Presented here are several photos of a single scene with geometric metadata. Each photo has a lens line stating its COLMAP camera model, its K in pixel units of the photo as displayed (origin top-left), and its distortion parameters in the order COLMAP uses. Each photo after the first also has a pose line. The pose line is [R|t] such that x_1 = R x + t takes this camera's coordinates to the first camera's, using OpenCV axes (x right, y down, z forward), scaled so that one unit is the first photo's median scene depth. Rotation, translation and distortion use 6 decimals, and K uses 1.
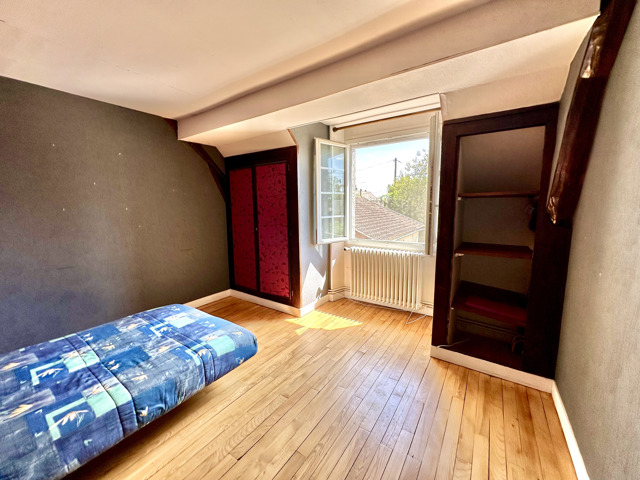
lens RADIAL K [[256.3, 0, 320.0], [0, 256.3, 240.0], [0, 0, 1]] dist [-0.003477, 0.000571]
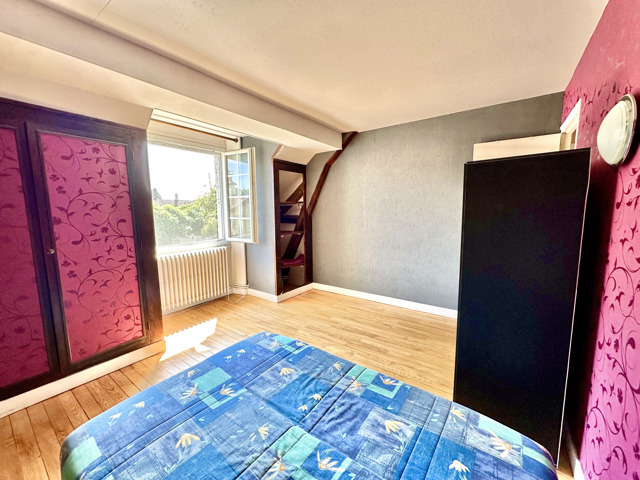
lens RADIAL K [[256.3, 0, 320.0], [0, 256.3, 240.0], [0, 0, 1]] dist [-0.003477, 0.000571]
pose [[0.026383, -0.110248, 0.993554, -0.874616], [0.141884, 0.984251, 0.105448, -0.049043], [-0.989532, 0.138187, 0.041610, 0.491662]]
